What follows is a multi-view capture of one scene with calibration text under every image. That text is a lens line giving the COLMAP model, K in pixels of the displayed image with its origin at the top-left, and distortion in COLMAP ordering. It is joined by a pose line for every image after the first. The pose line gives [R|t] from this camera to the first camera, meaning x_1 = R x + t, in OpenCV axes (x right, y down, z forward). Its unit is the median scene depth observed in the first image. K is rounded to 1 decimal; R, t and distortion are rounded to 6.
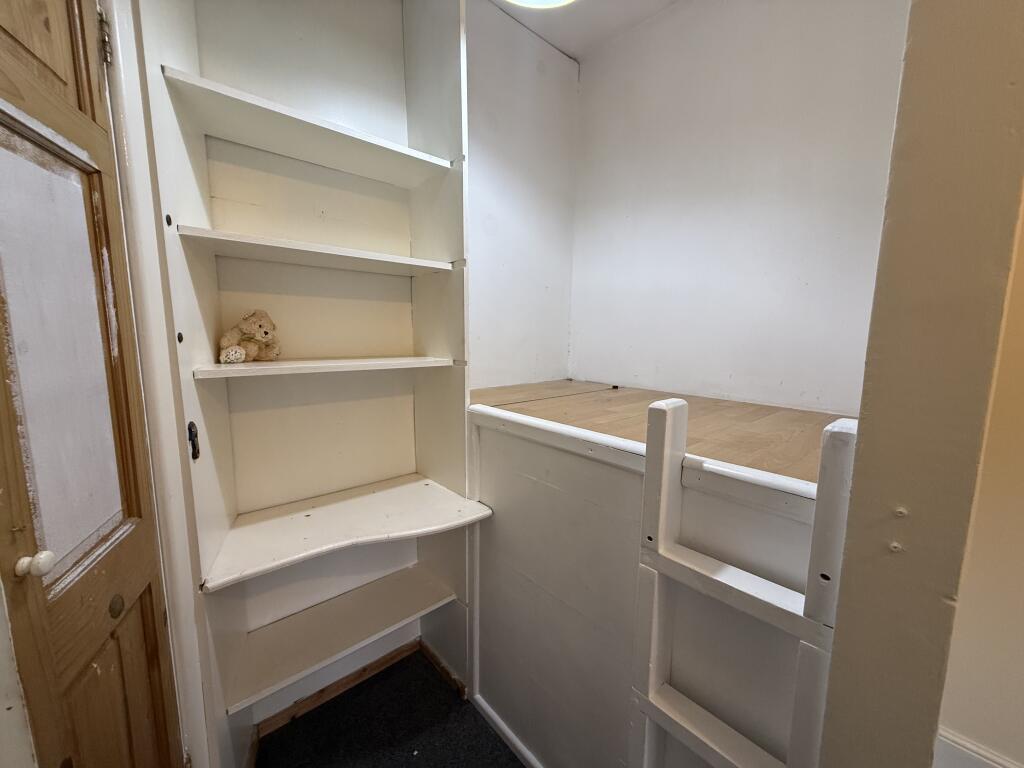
lens RADIAL K [[405.0, 0, 510.6], [0, 405.0, 385.1], [0, 0, 1]] dist [-0.001614, 0.000506]
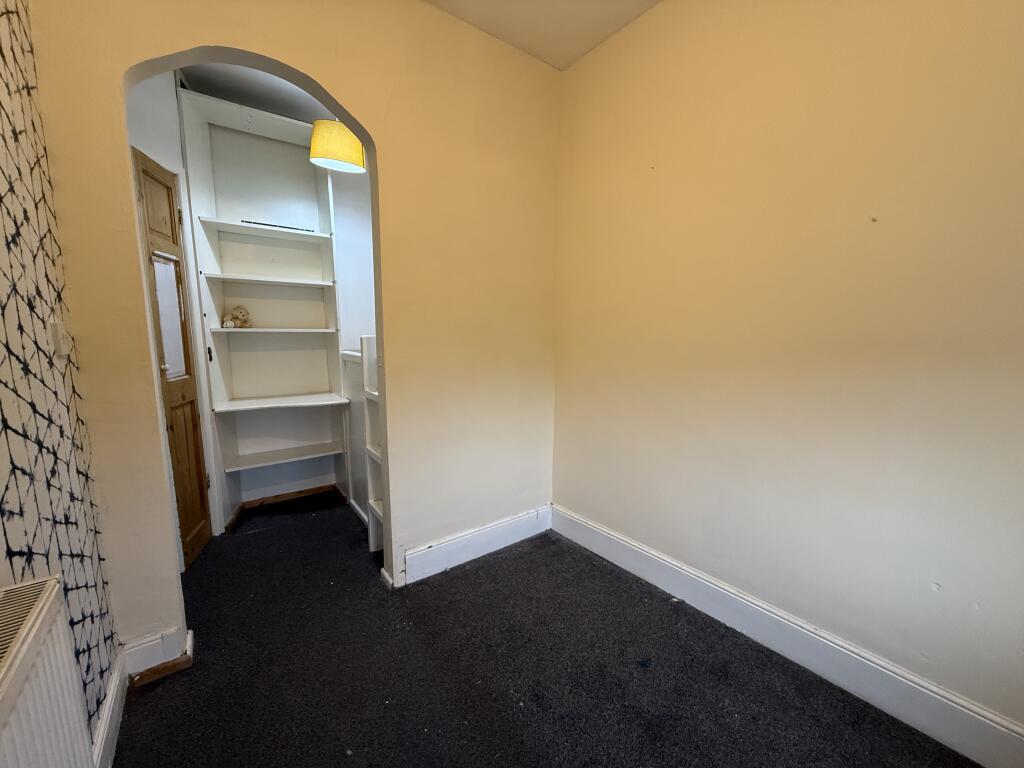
lens RADIAL K [[405.0, 0, 512.4], [0, 405.0, 386.1], [0, 0, 1]] dist [-0.001614, 0.000506]
pose [[0.996657, 0.004275, -0.081593, 1.324863], [-0.004096, 0.999989, 0.002359, 0.312105], [0.081602, -0.002017, 0.996663, -1.394106]]
